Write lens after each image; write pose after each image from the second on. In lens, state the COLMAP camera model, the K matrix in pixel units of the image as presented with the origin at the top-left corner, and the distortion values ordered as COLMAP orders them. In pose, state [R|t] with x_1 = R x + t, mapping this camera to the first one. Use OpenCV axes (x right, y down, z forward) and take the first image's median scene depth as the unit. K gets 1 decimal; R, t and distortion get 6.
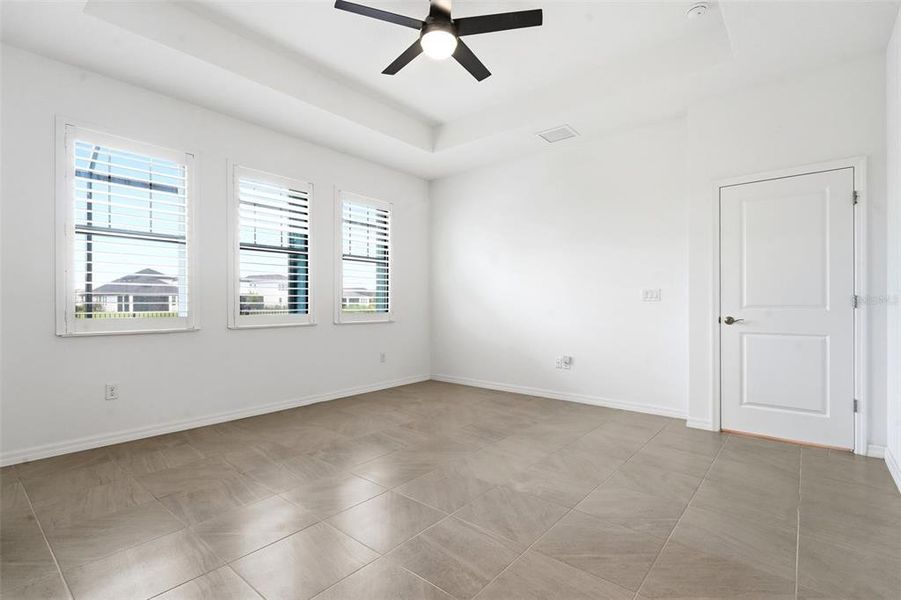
lens RADIAL K [[422.6, 0, 450.3], [0, 422.6, 304.0], [0, 0, 1]] dist [0.000876, 0.000020]
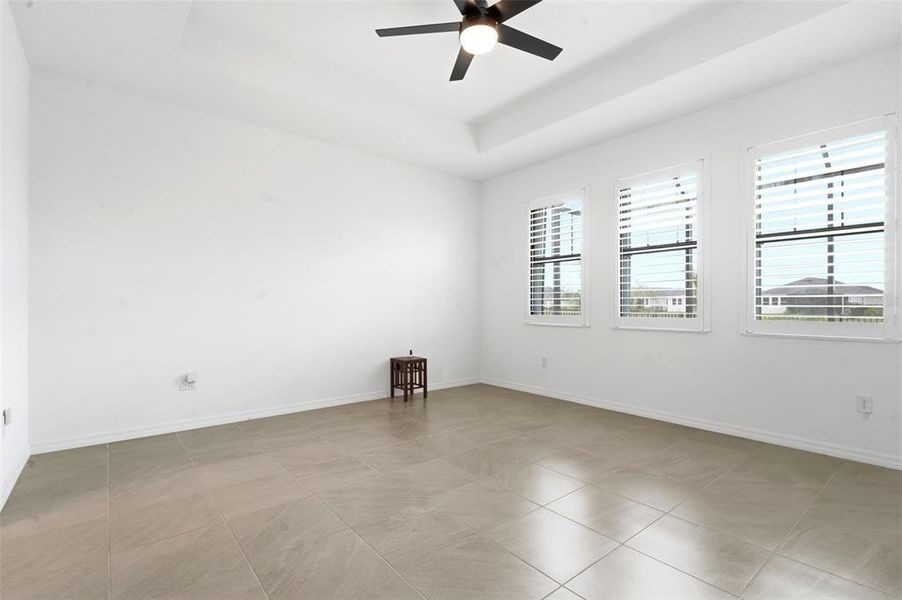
lens RADIAL K [[423.1, 0, 451.2], [0, 423.1, 298.3], [0, 0, 1]] dist [0.000876, 0.000020]
pose [[-0.191959, -0.017075, -0.981254, 0.608925], [-0.004504, 0.999853, -0.016517, -0.000113], [0.981393, 0.001249, -0.192007, 0.732839]]
